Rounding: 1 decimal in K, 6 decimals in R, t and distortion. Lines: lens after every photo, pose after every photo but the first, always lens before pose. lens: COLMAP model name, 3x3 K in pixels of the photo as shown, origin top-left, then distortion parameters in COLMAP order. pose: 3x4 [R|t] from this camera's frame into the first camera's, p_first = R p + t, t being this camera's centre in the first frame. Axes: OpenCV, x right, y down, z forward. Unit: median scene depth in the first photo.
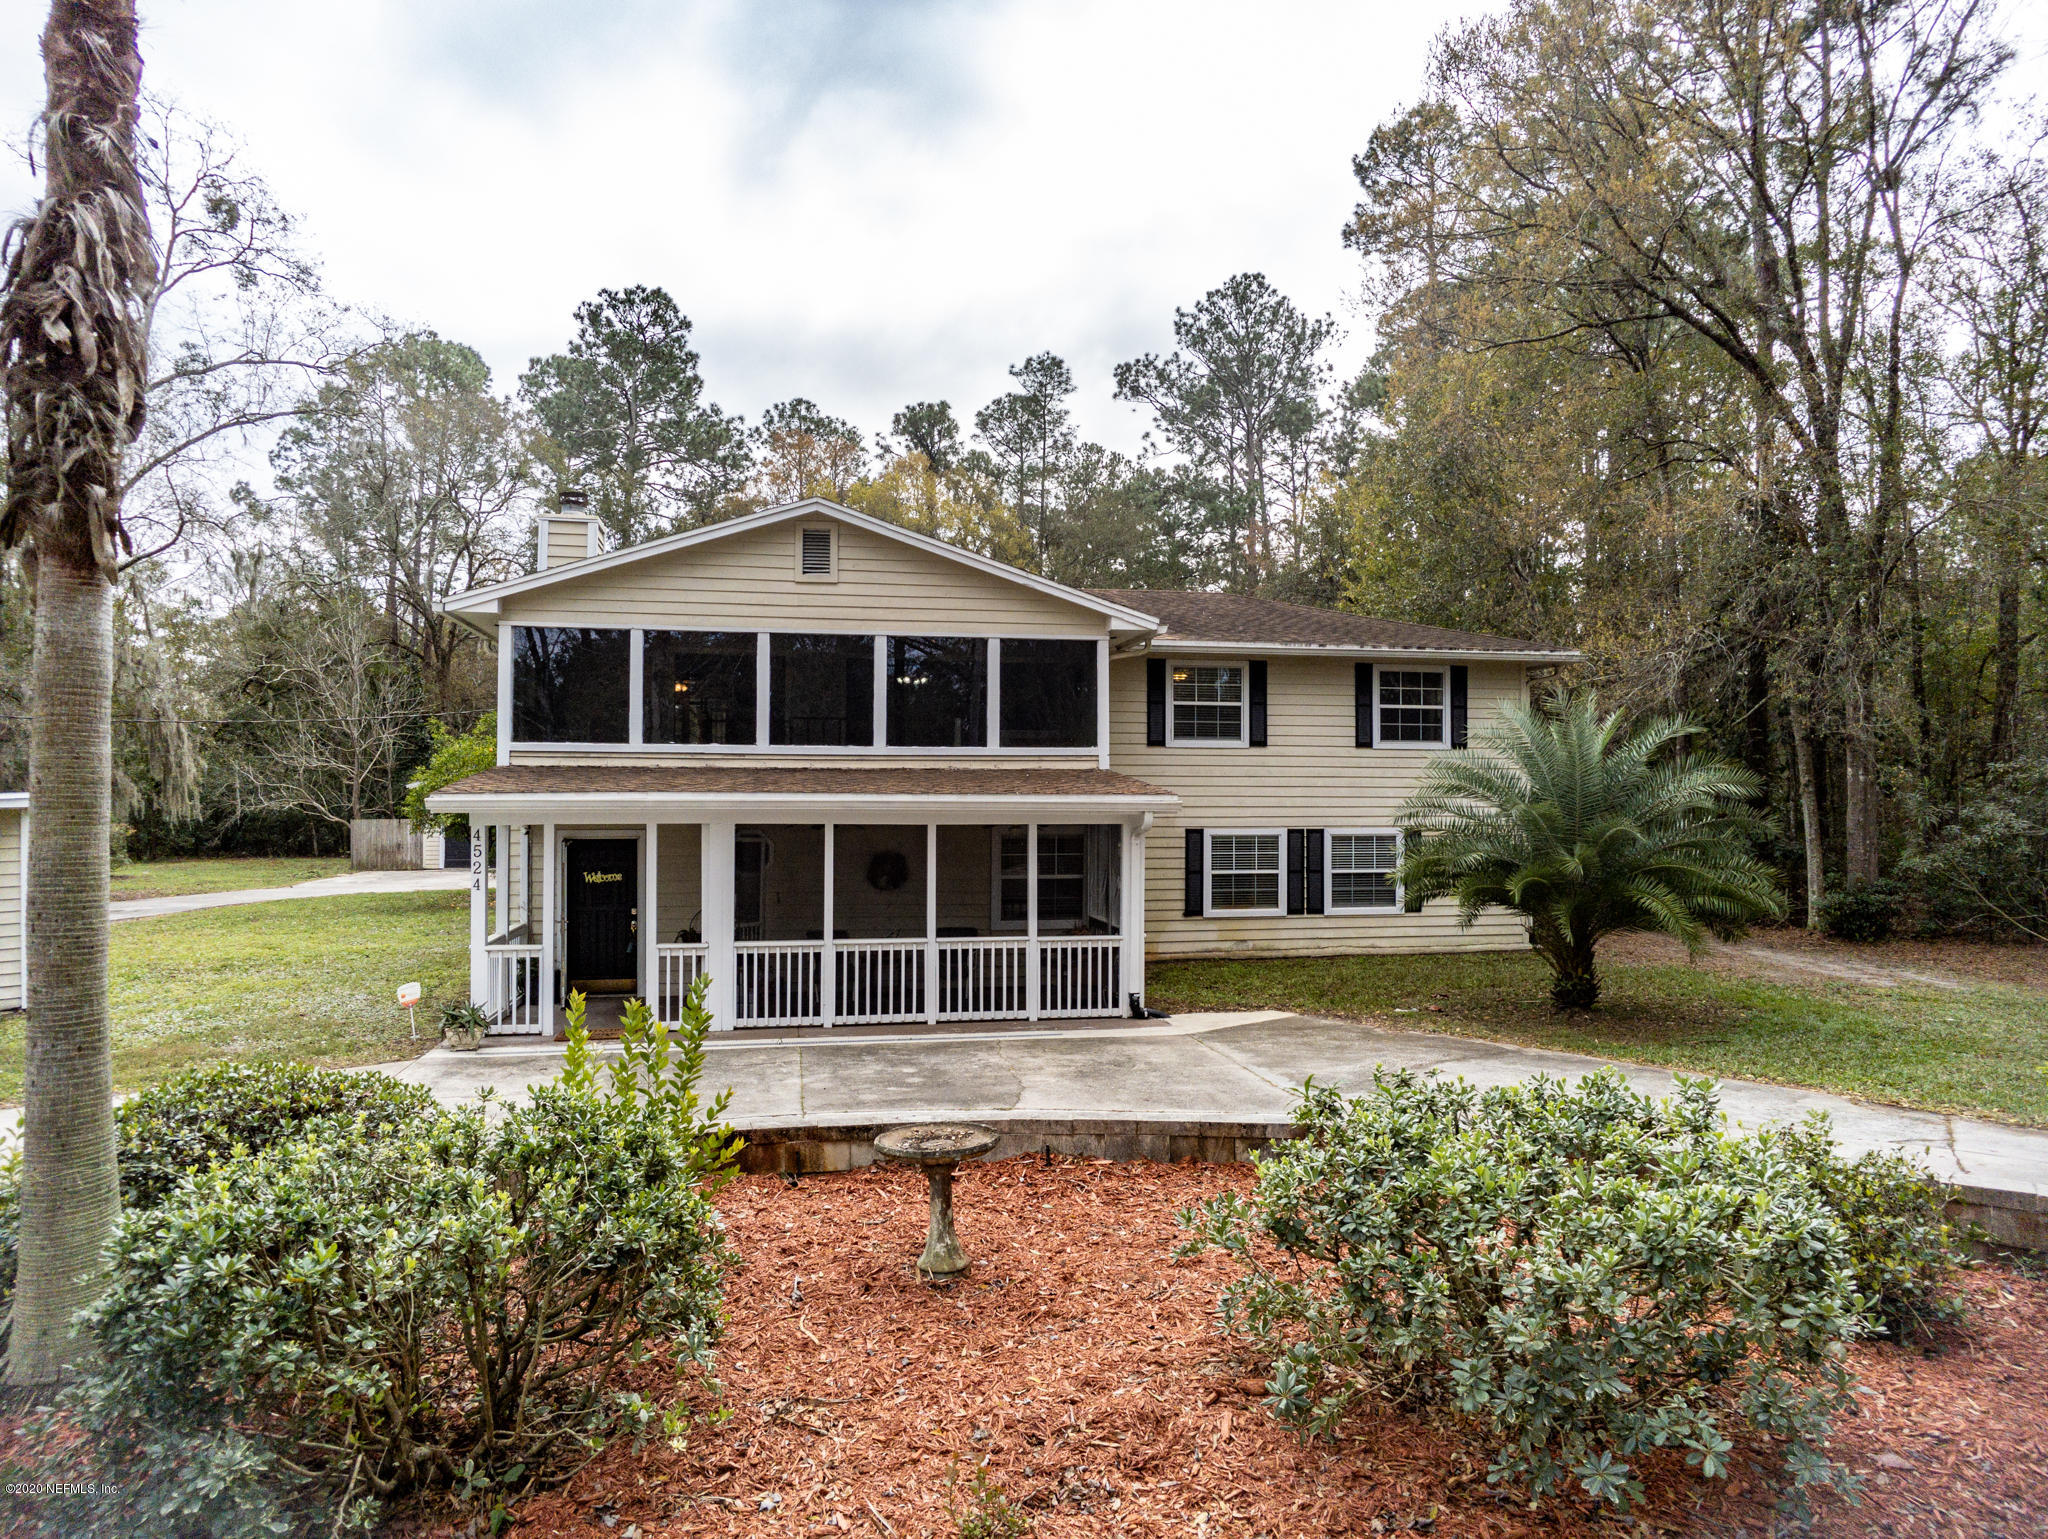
lens RADIAL K [[1277.1, 0, 1039.8], [0, 1277.1, 770.0], [0, 0, 1]] dist [-0.052742, 0.018123]
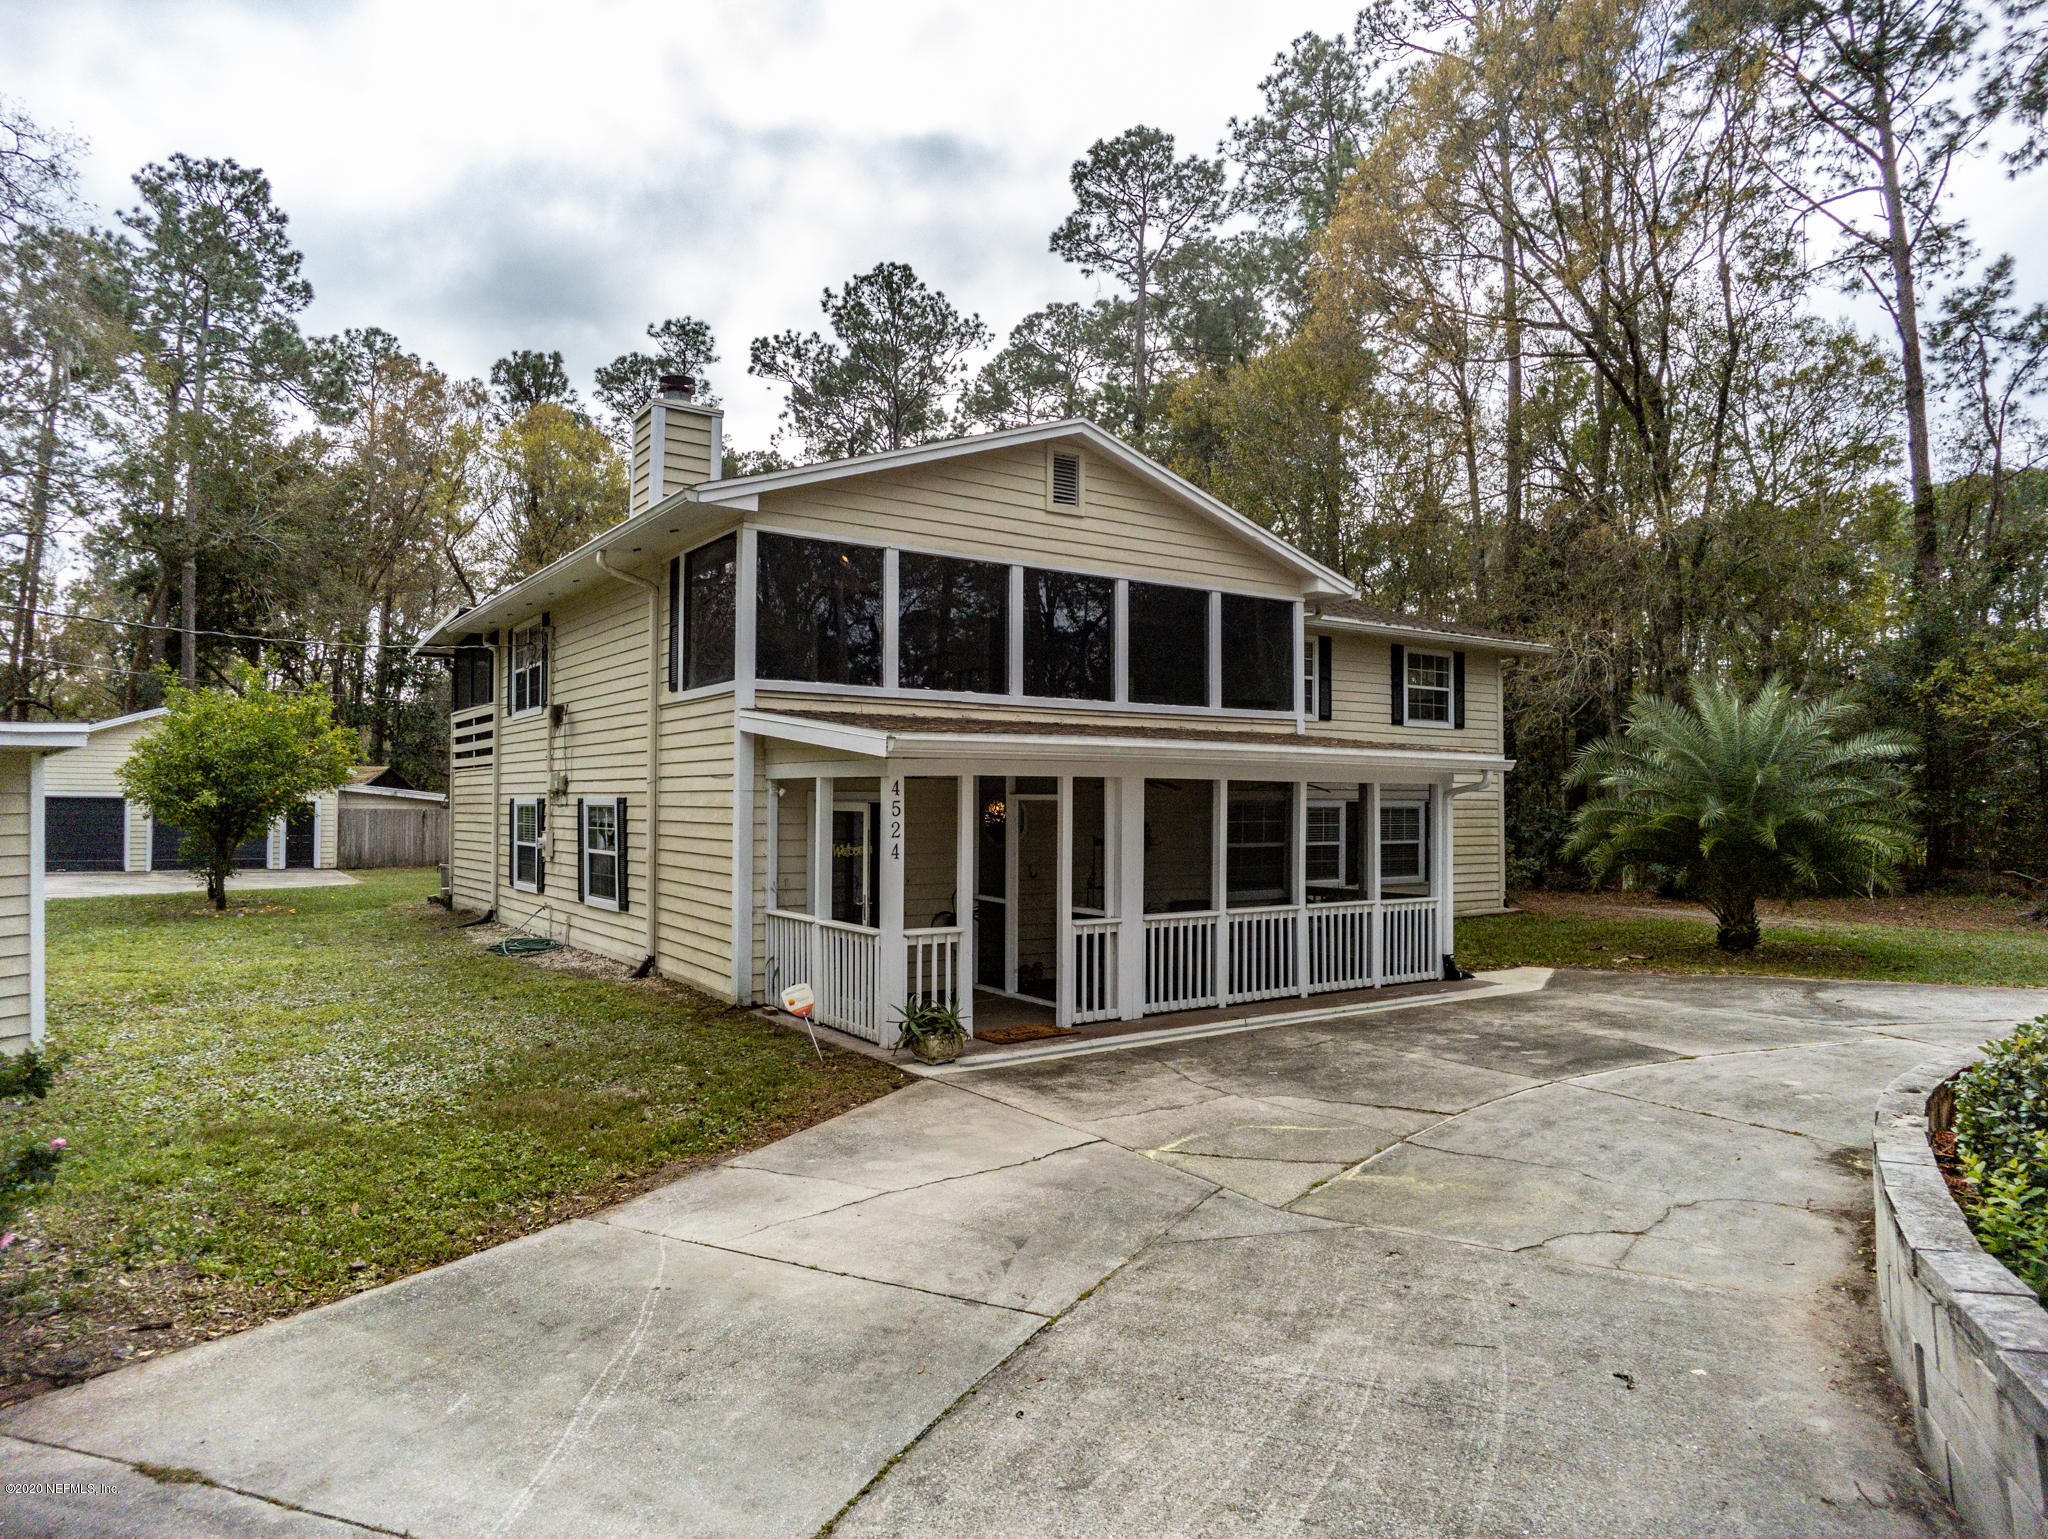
lens RADIAL K [[1277.1, 0, 1026.3], [0, 1277.1, 784.6], [0, 0, 1]] dist [-0.052742, 0.018123]
pose [[0.919350, 0.005962, 0.393397, -0.520582], [-0.009095, 0.999940, 0.006102, 0.033500], [-0.393337, -0.009187, 0.919349, 0.188640]]
